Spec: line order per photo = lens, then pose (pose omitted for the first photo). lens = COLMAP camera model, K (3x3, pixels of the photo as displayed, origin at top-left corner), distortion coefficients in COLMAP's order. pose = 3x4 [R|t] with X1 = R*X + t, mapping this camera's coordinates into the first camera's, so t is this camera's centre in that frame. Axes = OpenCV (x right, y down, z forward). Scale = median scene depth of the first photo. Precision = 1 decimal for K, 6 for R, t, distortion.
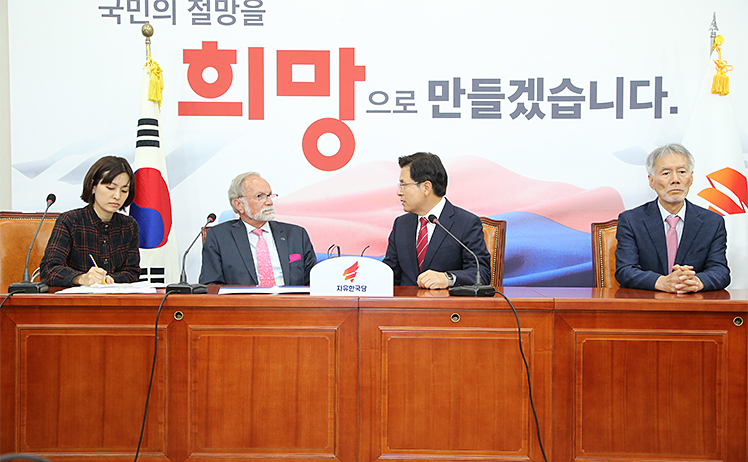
lens RADIAL K [[862.5, 0, 374.0], [0, 862.5, 231.0], [0, 0, 1]] dist [0.044365, 0.005191]
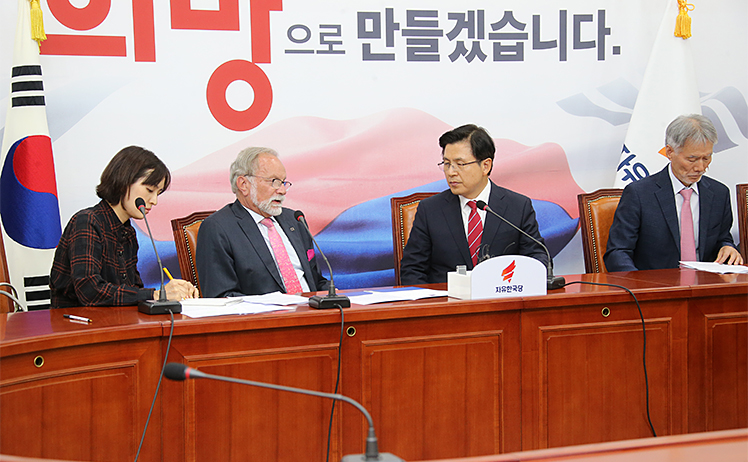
lens RADIAL K [[1637.3, 0, 374.0], [0, 1637.3, 231.0], [0, 0, 1]] dist [0.372206, 0.044663]
pose [[0.883727, -0.050325, 0.465290, -0.625717], [0.021861, 0.997555, 0.066372, -0.075574], [-0.467493, -0.048483, 0.882666, -0.327104]]
